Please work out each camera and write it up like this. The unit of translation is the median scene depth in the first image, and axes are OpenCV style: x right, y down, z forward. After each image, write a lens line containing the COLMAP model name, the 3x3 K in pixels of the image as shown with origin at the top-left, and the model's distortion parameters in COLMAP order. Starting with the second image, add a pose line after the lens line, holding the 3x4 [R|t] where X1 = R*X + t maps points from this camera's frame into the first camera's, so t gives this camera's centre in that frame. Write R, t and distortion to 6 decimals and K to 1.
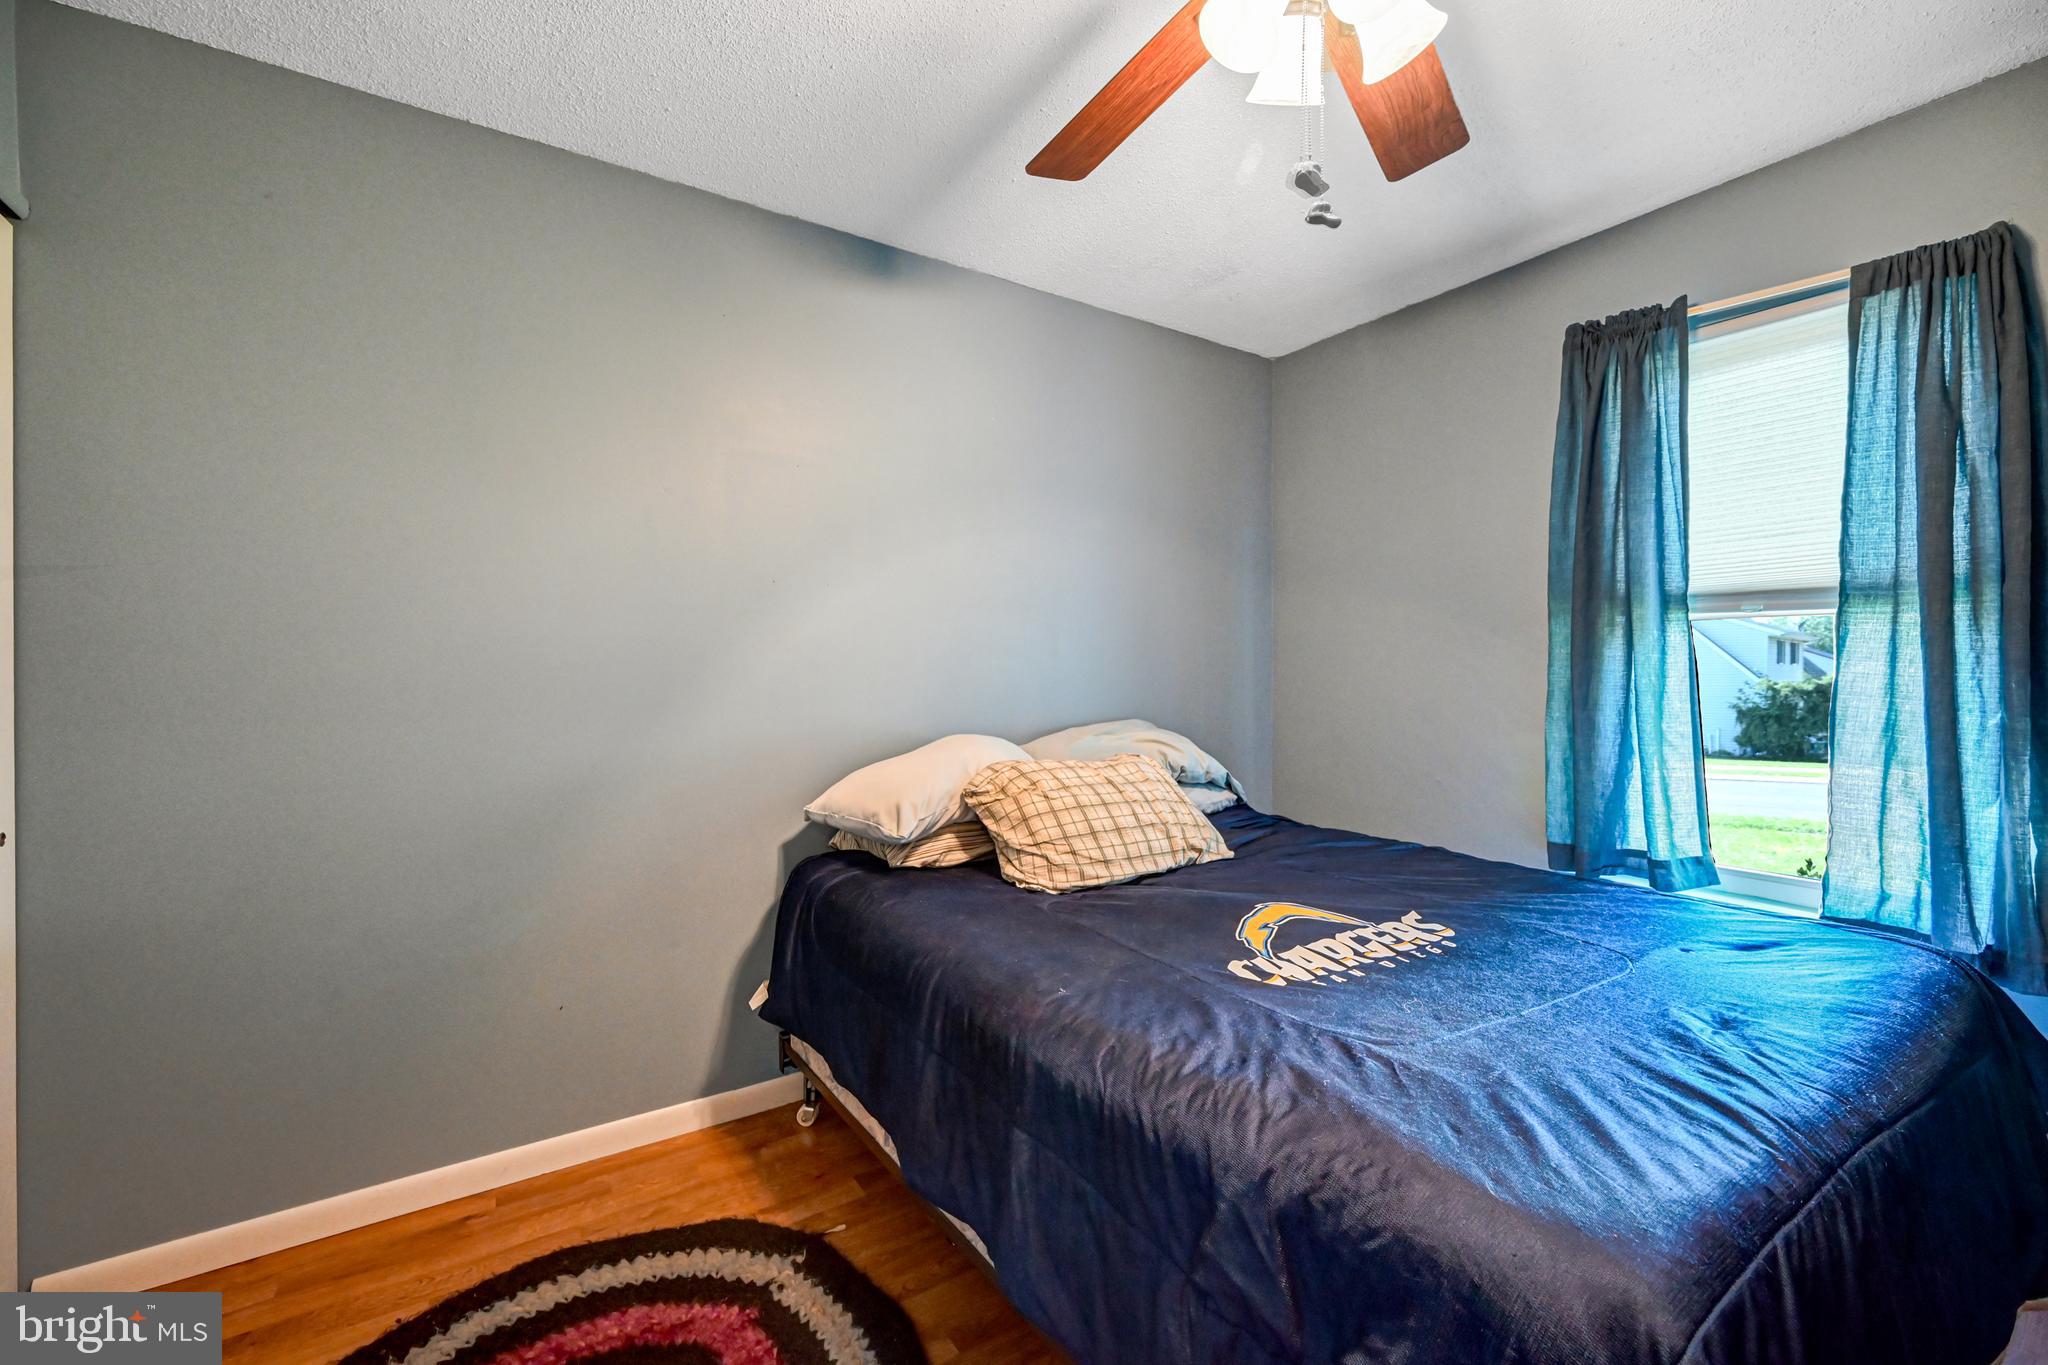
lens RADIAL K [[822.7, 0, 1024.1], [0, 822.7, 679.3], [0, 0, 1]] dist [-0.001125, 0.000121]
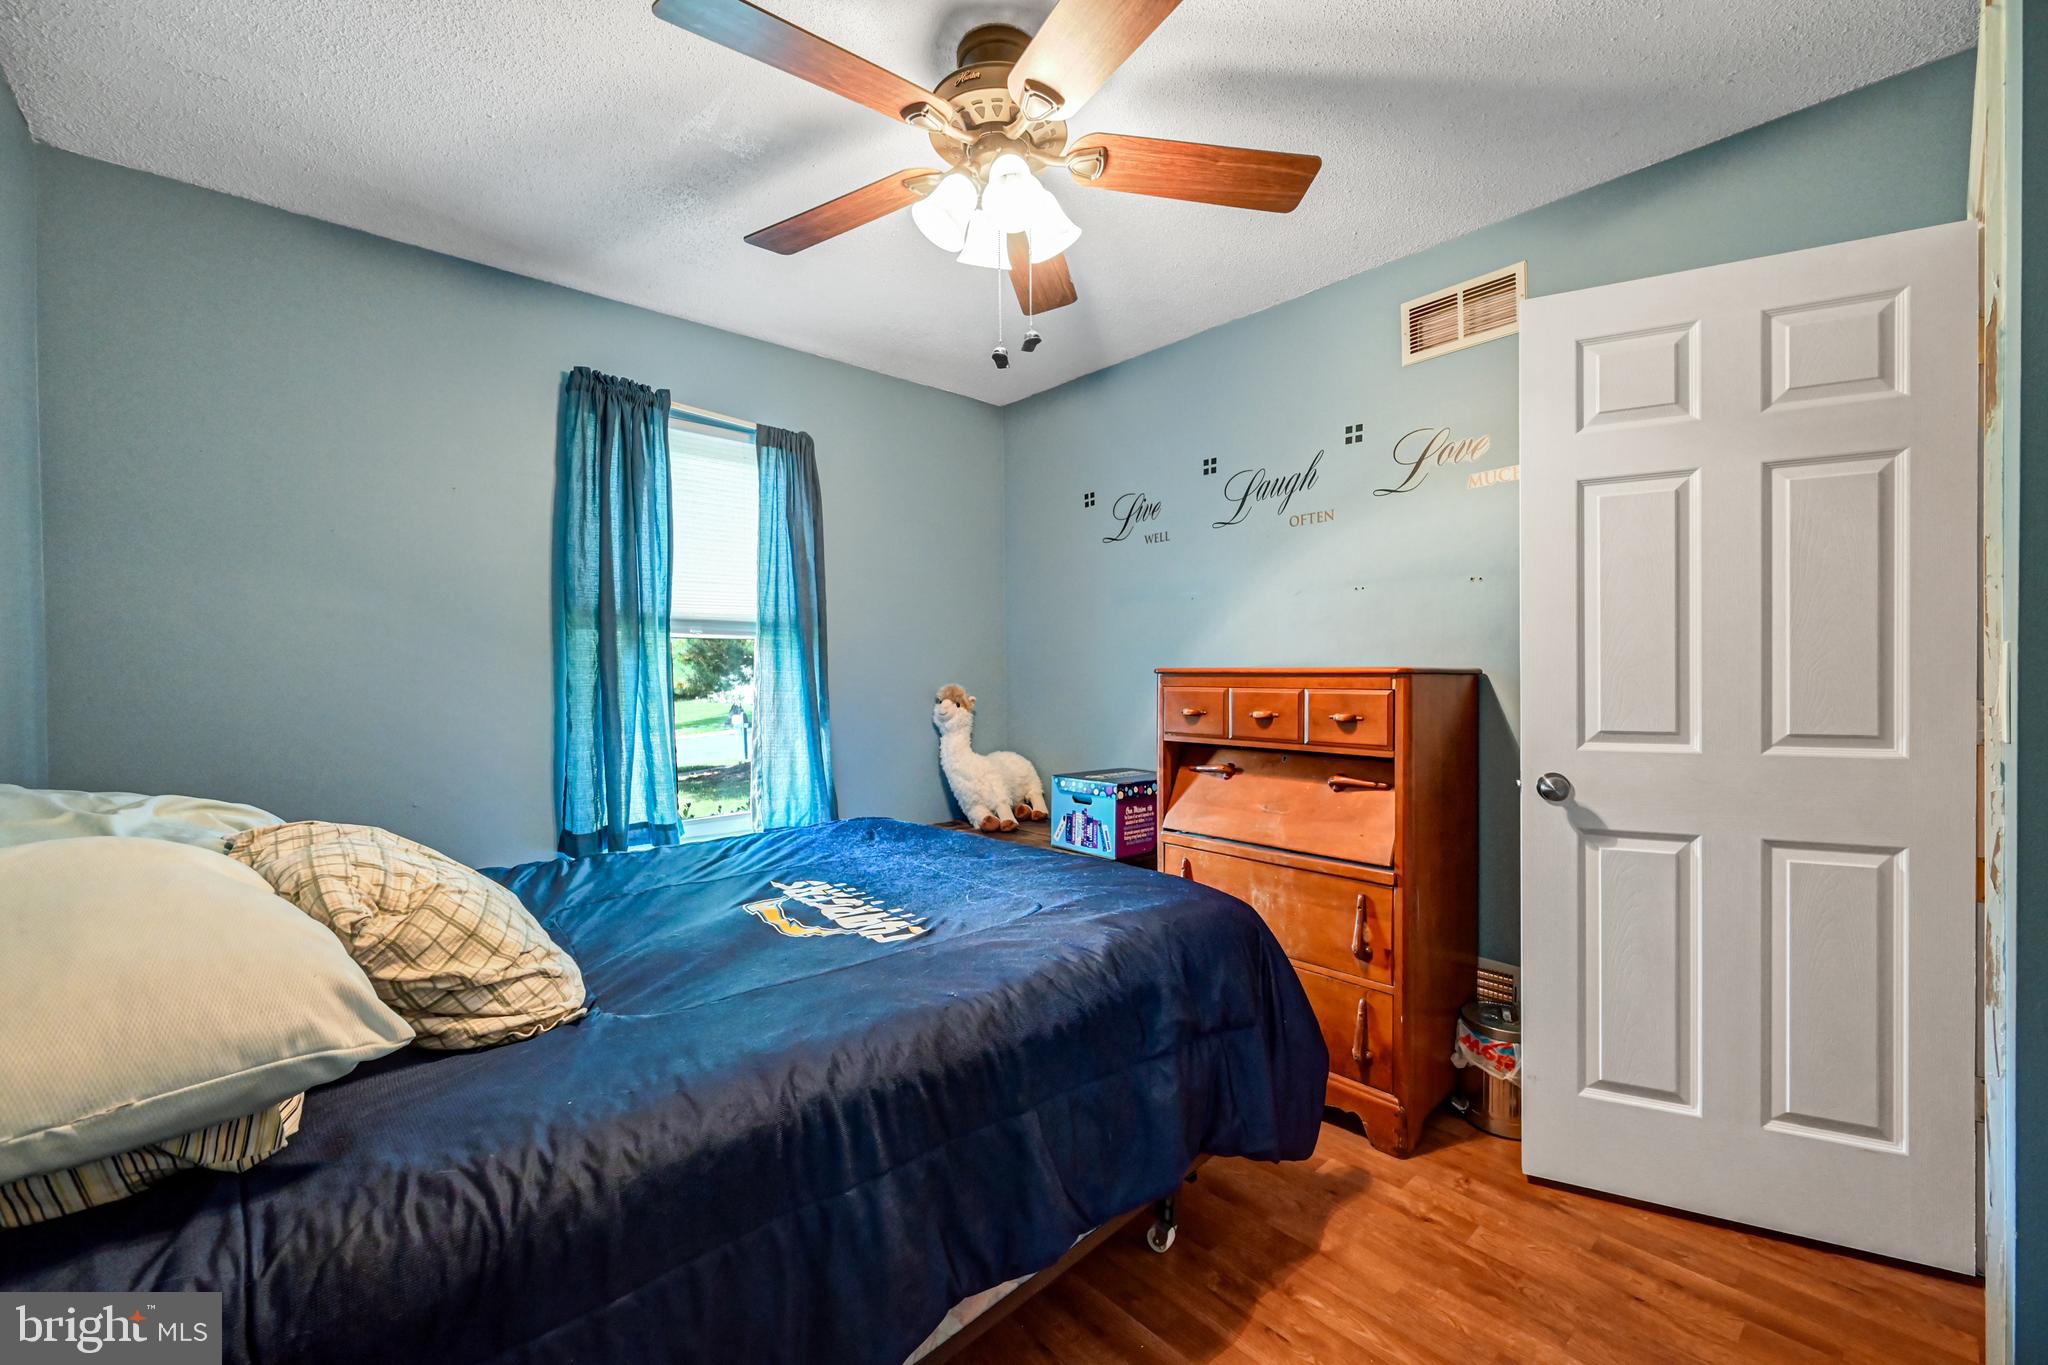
lens RADIAL K [[822.7, 0, 1024.1], [0, 822.7, 679.3], [0, 0, 1]] dist [-0.001125, 0.000121]
pose [[-0.142102, -0.005036, 0.989839, -0.631440], [0.020816, 0.999751, 0.008075, -0.005625], [-0.989633, 0.021752, -0.141962, 0.698659]]
